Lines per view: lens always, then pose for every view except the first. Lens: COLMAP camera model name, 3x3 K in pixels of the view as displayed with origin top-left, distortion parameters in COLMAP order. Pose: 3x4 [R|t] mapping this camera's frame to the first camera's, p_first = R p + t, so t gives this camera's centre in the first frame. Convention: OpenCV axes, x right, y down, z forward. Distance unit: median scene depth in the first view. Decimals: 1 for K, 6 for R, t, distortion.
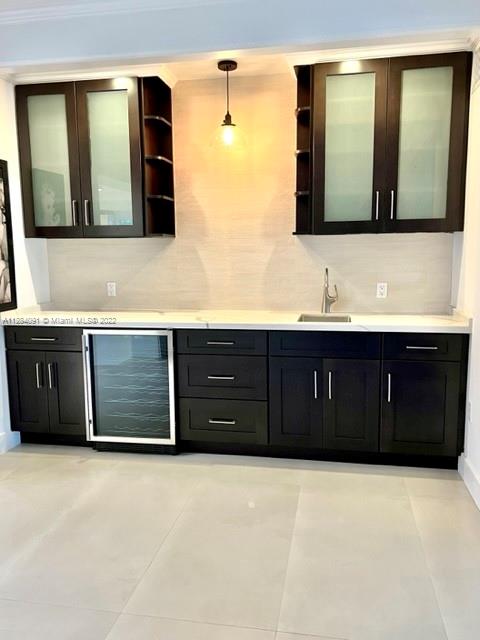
lens RADIAL K [[517.5, 0, 240.0], [0, 517.5, 320.0], [0, 0, 1]] dist [-0.000045, 0.003399]
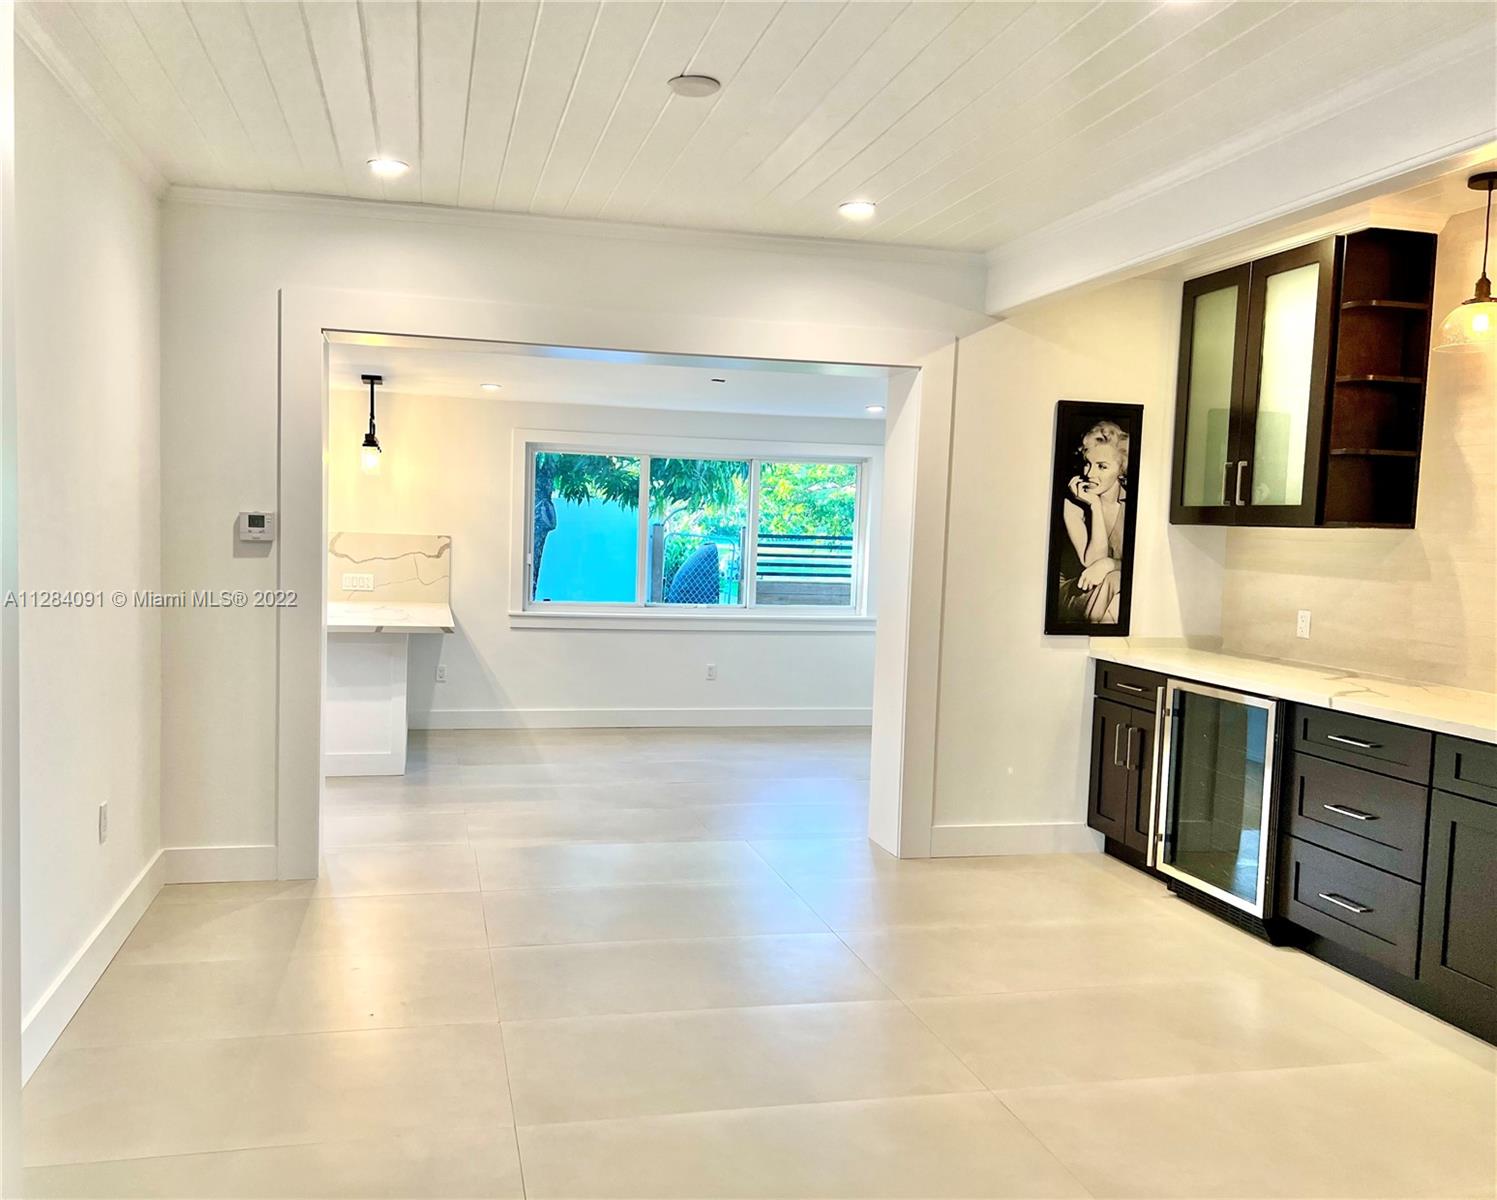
lens RADIAL K [[1163.1, 0, 704.2], [0, 1163.1, 604.3], [0, 0, 1]] dist [-0.001137, 0.001248]
pose [[0.383459, 0.081608, -0.919946, 0.673503], [-0.158516, 0.987123, 0.021493, -0.009675], [0.909853, 0.137584, 0.391457, -0.020573]]
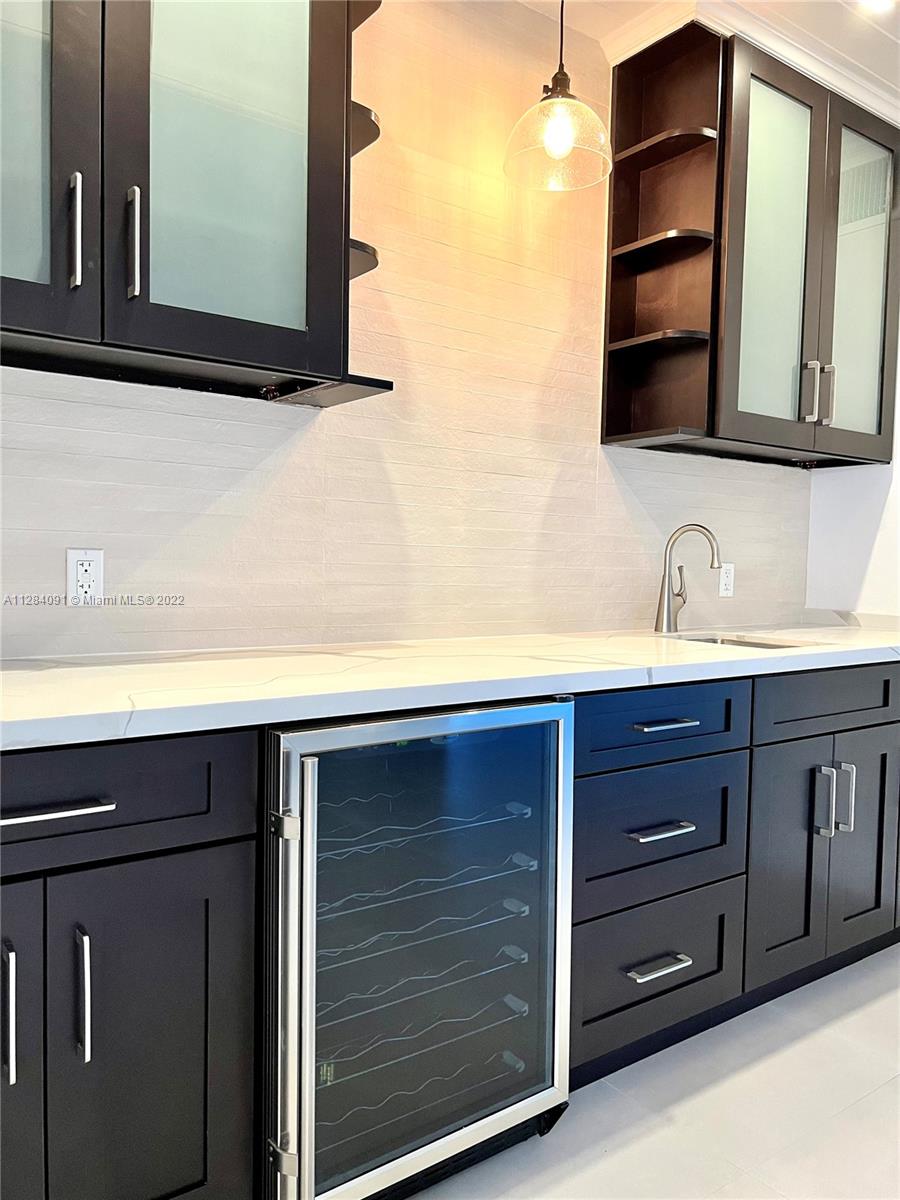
lens RADIAL K [[903.6, 0, 450.0], [0, 903.6, 600.0], [0, 0, 1]] dist [0.006624, 0.000852]
pose [[0.684185, -0.009751, 0.729243, -0.500746], [0.072201, 0.995904, -0.054423, -0.012540], [-0.725725, 0.089887, 0.682087, 0.635394]]
